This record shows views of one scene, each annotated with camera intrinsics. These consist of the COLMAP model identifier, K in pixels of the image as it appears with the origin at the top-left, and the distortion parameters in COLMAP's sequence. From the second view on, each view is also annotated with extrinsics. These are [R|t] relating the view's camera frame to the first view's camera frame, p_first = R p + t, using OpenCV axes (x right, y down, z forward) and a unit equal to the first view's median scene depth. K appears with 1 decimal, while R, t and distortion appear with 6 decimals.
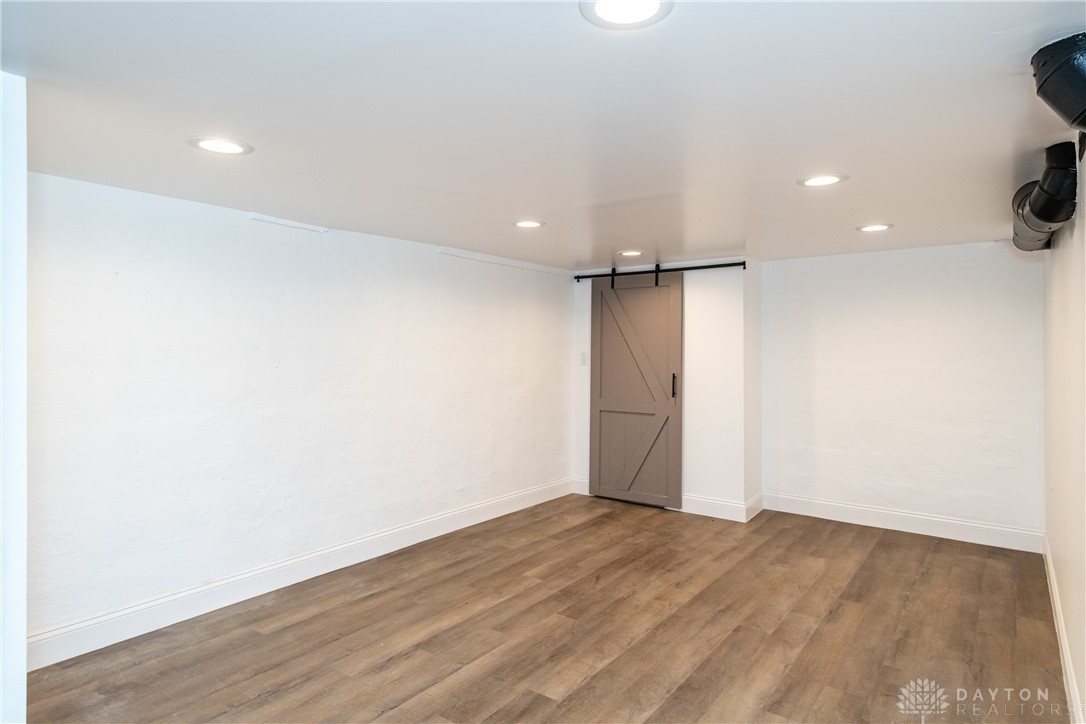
lens RADIAL K [[585.6, 0, 545.4], [0, 585.6, 356.2], [0, 0, 1]] dist [-0.005292, -0.001303]
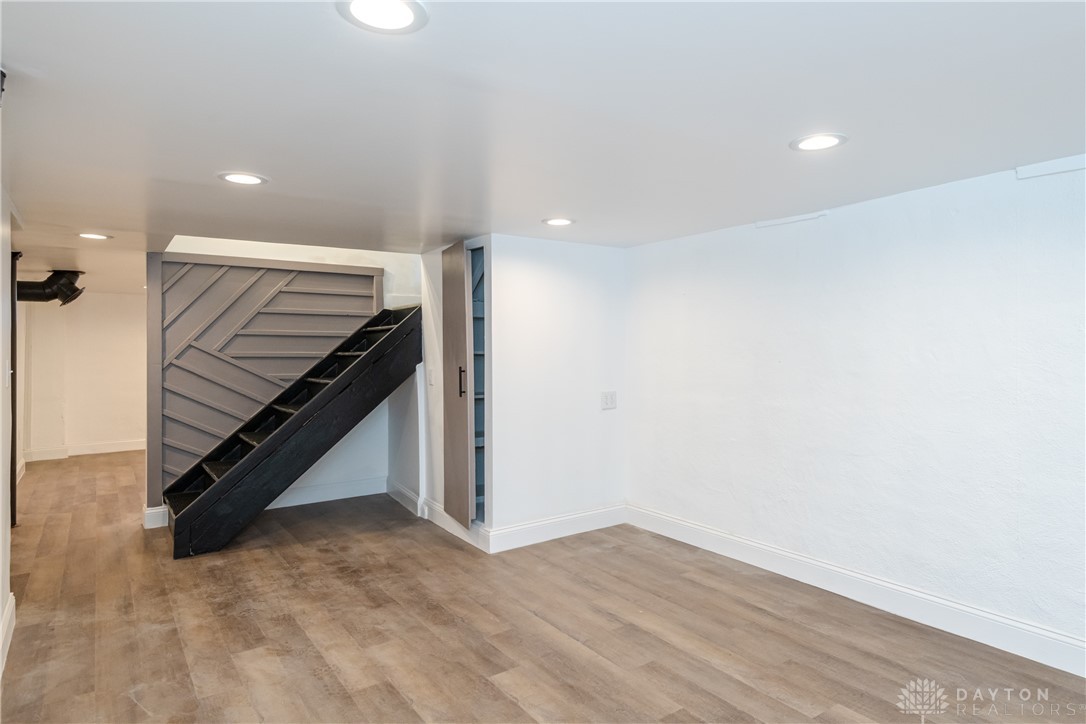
lens RADIAL K [[606.1, 0, 545.3], [0, 606.1, 359.3], [0, 0, 1]] dist [0.005160, 0.000442]
pose [[-0.264735, 0.026852, -0.963947, 0.733393], [-0.013040, 0.999421, 0.031421, 0.001558], [0.964233, 0.020888, -0.264232, 0.999158]]
